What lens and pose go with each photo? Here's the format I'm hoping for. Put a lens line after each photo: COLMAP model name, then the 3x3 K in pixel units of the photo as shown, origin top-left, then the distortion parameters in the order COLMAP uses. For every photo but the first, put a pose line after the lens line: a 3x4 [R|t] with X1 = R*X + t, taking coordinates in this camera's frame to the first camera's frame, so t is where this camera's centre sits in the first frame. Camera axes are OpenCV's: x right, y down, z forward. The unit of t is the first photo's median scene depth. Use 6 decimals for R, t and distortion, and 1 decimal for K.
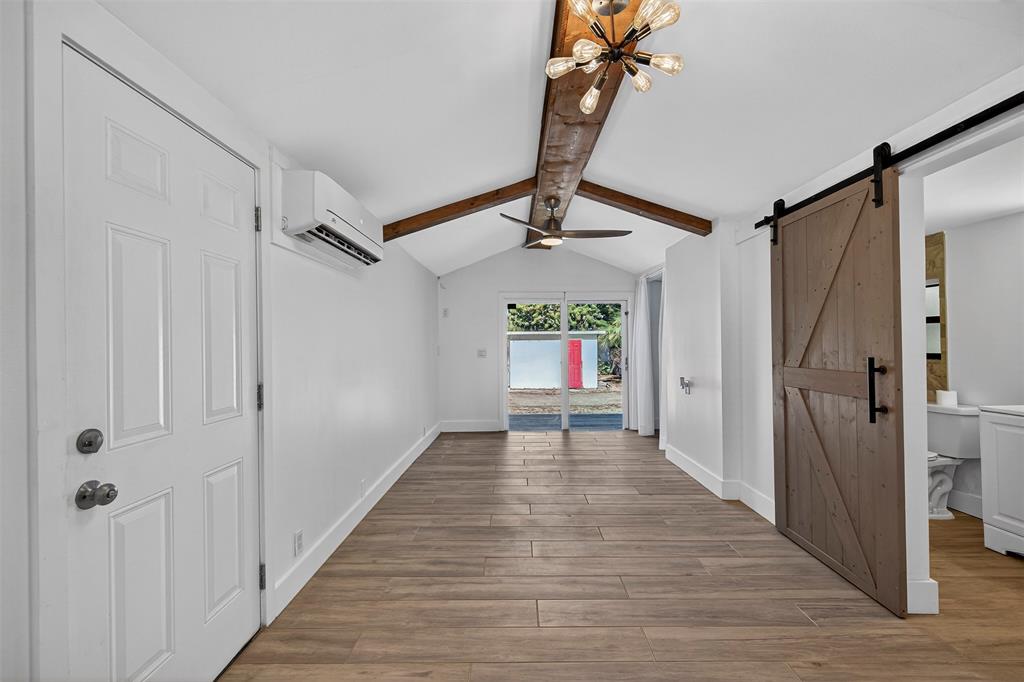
lens RADIAL K [[424.3, 0, 514.7], [0, 424.3, 342.6], [0, 0, 1]] dist [0.001414, -0.000678]
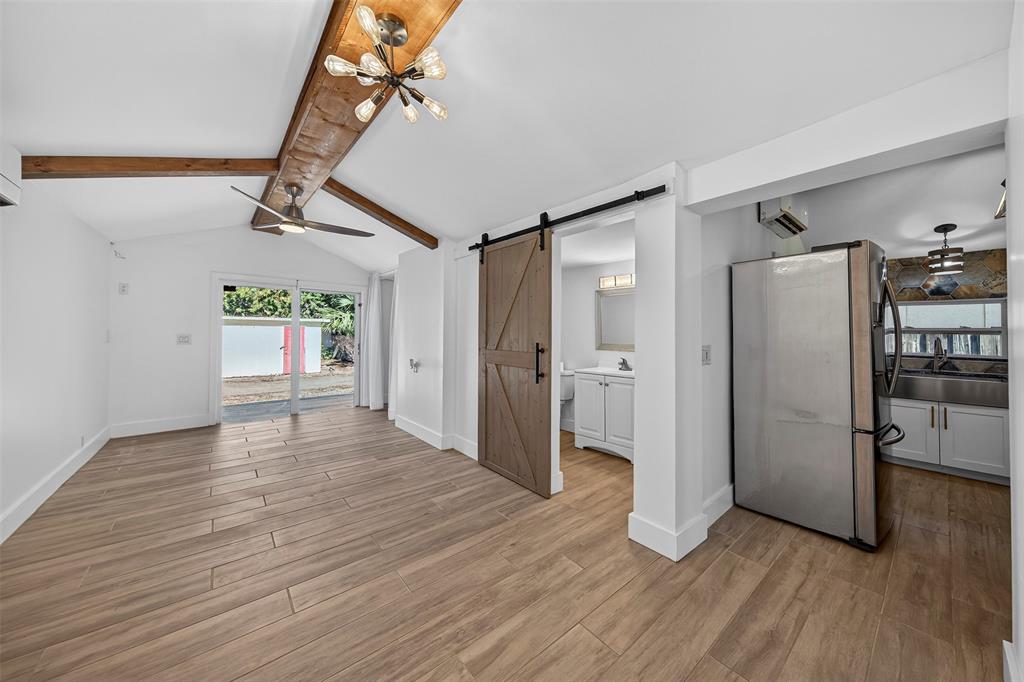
lens RADIAL K [[351.0, 0, 516.4], [0, 351.0, 332.7], [0, 0, 1]] dist [0.000767, -0.000272]
pose [[0.758755, 0.016856, 0.651158, -0.064323], [-0.019815, 0.999800, -0.002791, 0.001063], [-0.651074, -0.010785, 0.758937, 0.026576]]
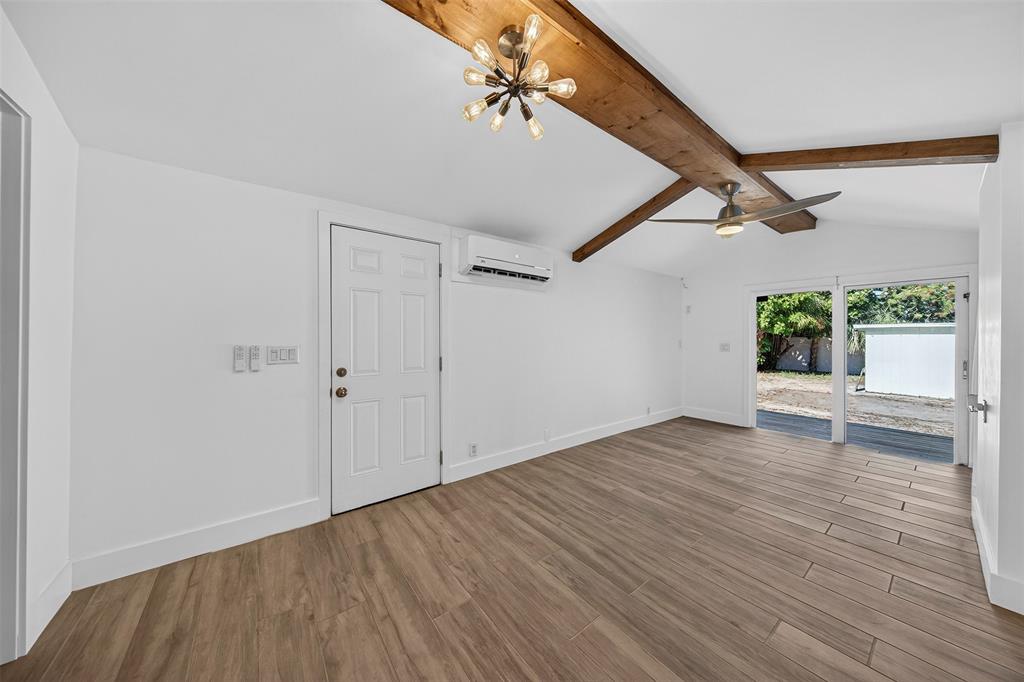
lens RADIAL K [[336.4, 0, 519.8], [0, 336.4, 341.6], [0, 0, 1]] dist [0.000368, -0.000049]
pose [[0.618011, 0.021507, -0.785875, 0.538443], [-0.006940, 0.999736, 0.021902, -0.005119], [0.786139, -0.008081, 0.617997, 0.232200]]
